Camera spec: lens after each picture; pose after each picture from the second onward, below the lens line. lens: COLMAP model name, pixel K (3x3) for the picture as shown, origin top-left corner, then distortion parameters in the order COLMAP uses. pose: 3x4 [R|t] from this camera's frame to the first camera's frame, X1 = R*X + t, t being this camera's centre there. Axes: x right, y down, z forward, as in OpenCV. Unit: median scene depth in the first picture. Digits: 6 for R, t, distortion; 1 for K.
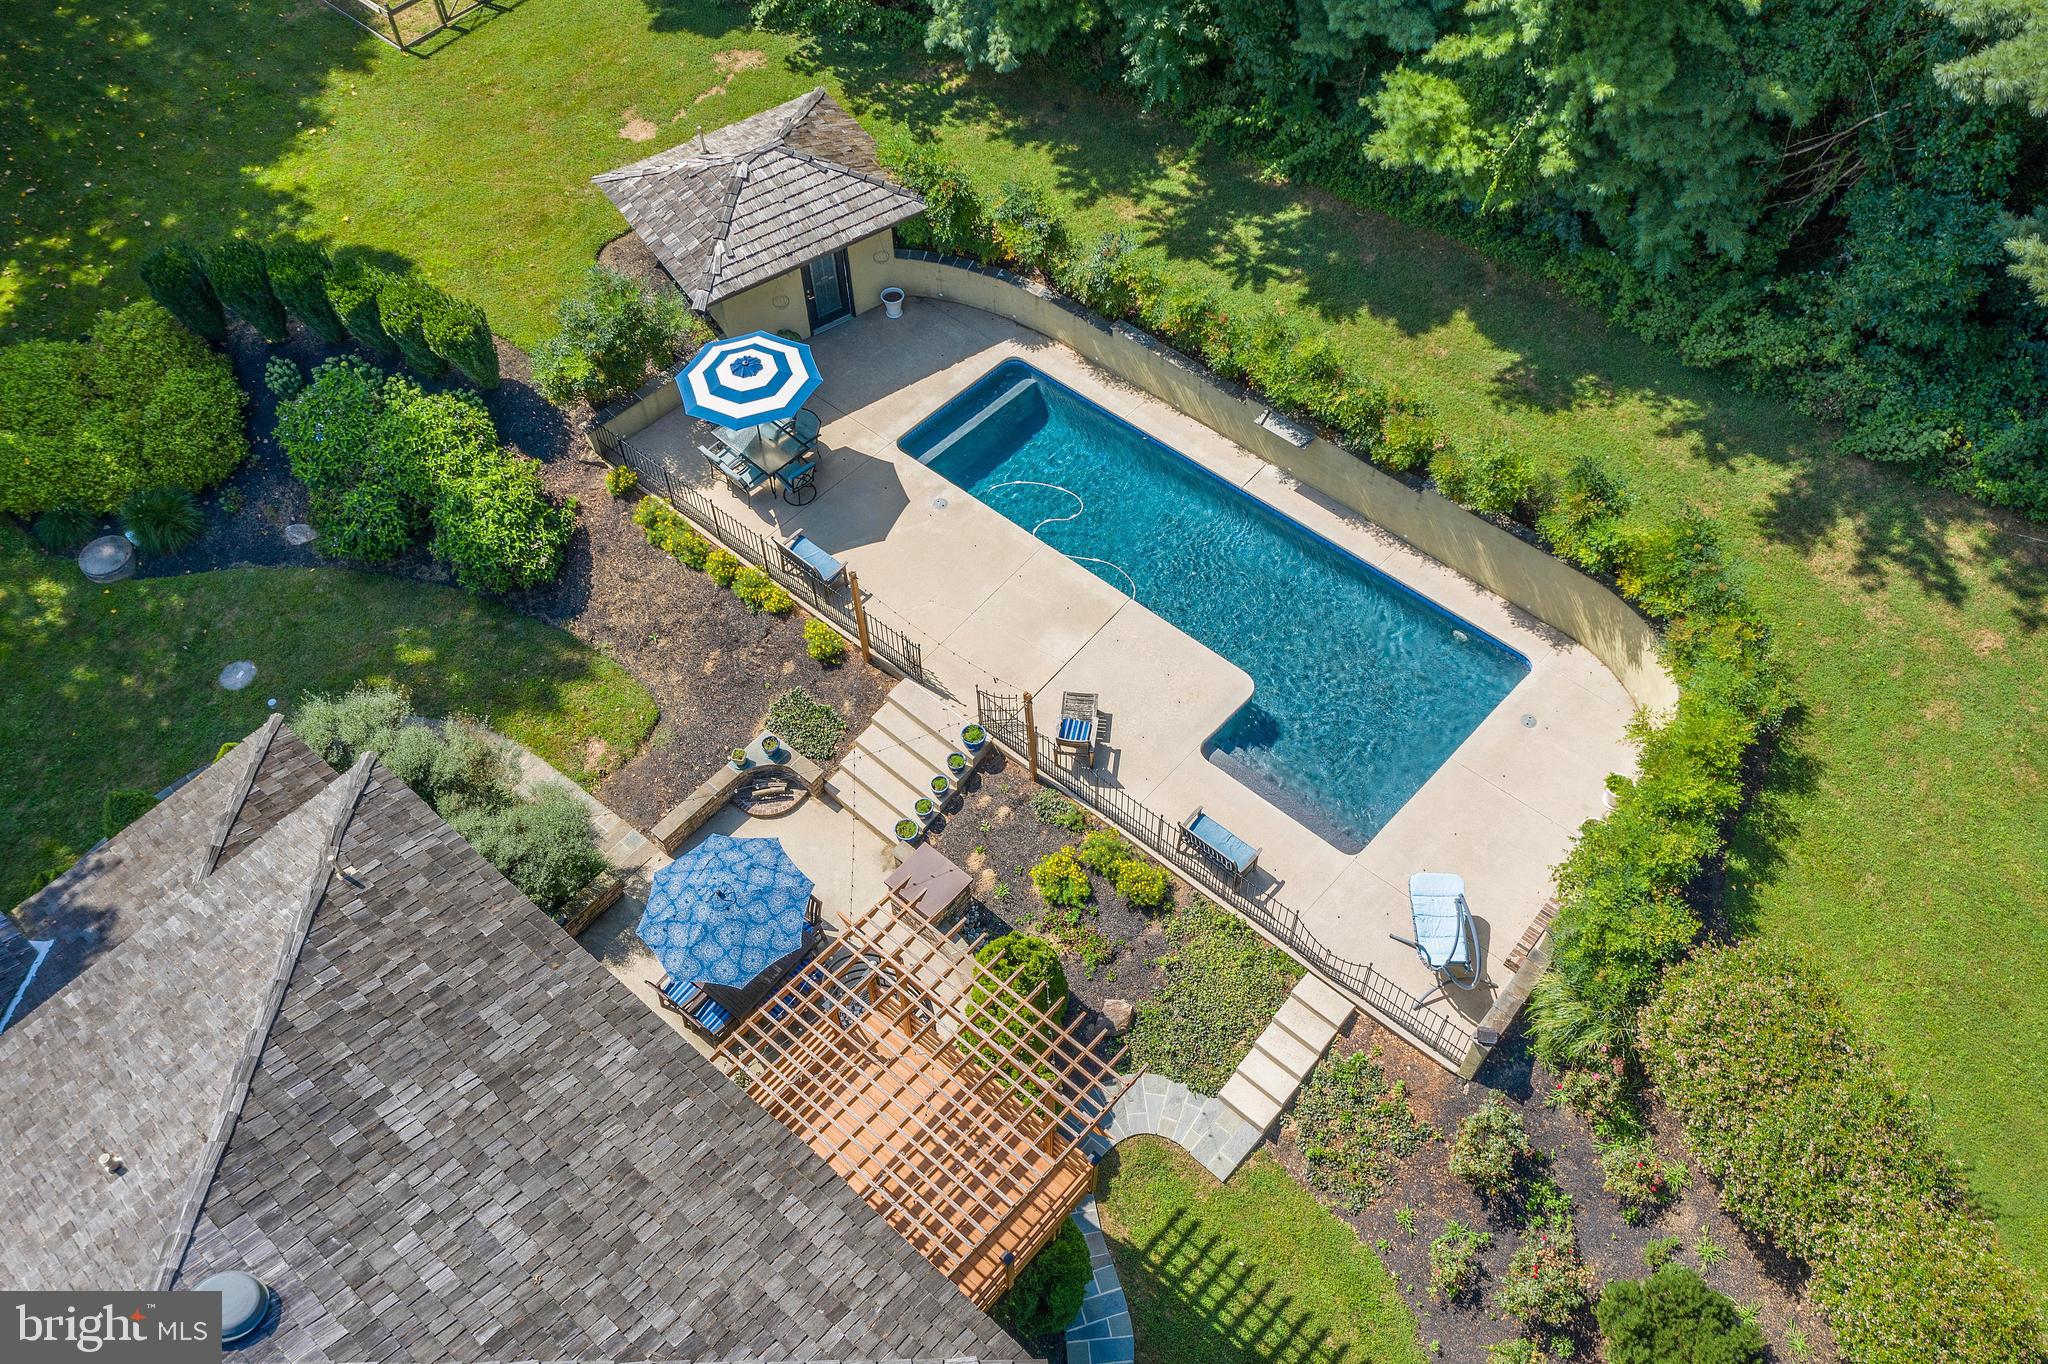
lens RADIAL K [[1639.5, 0, 1024.4], [0, 1639.5, 701.9], [0, 0, 1]] dist [-0.005143, -0.000721]
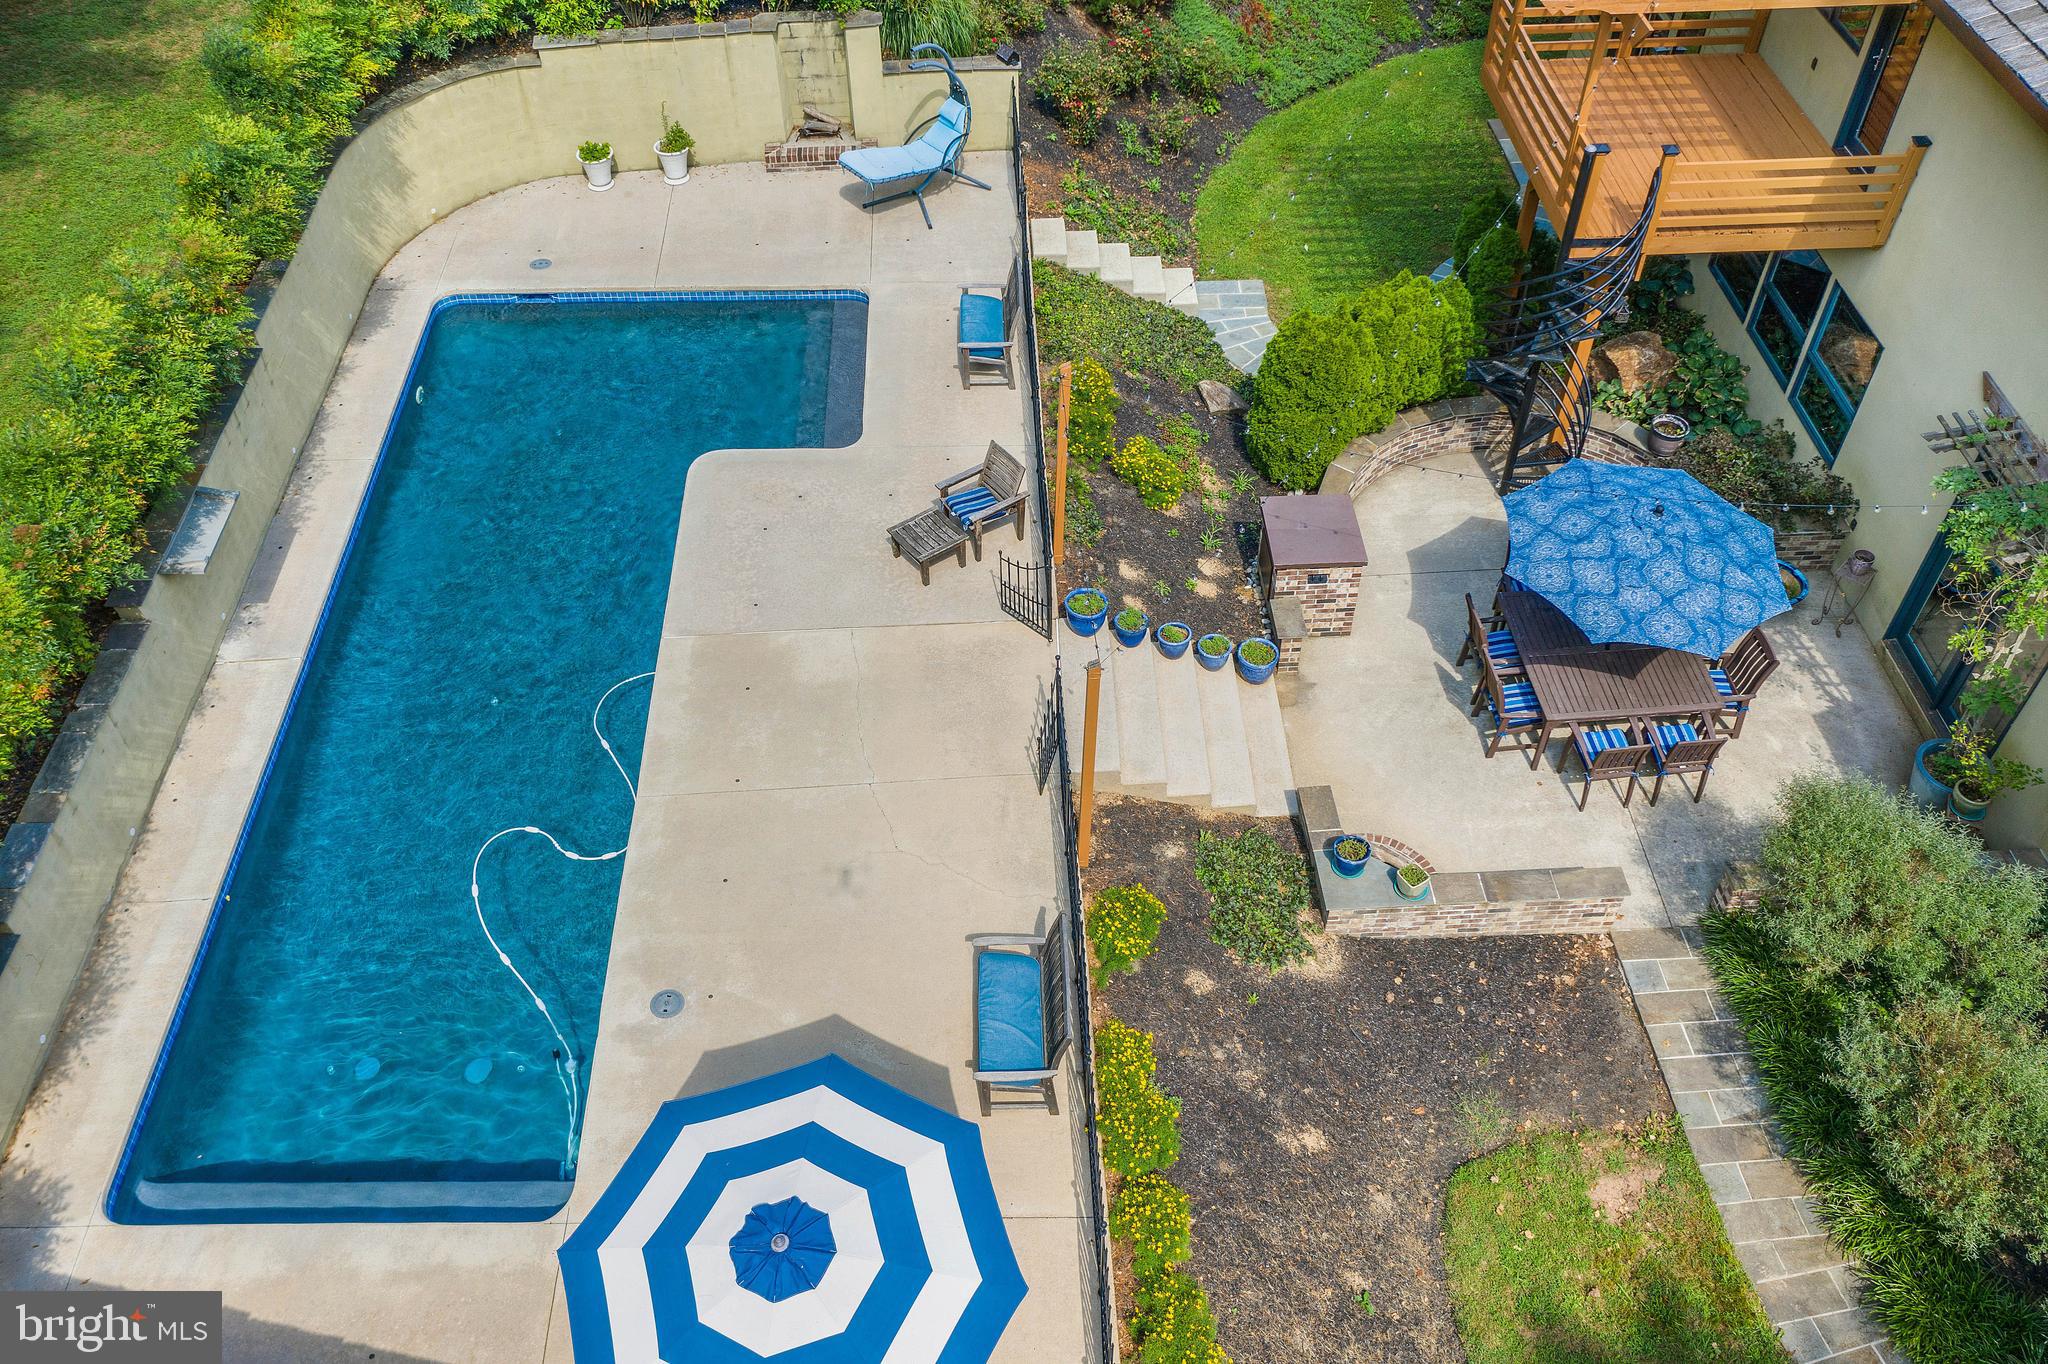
lens RADIAL K [[1636.6, 0, 1016.1], [0, 1636.6, 682.0], [0, 0, 1]] dist [0.001710, 0.002959]
pose [[-0.683715, -0.511959, 0.520031, -0.317462], [0.607069, -0.003564, 0.794641, -0.439214], [-0.404970, 0.859002, 0.313232, 0.821665]]
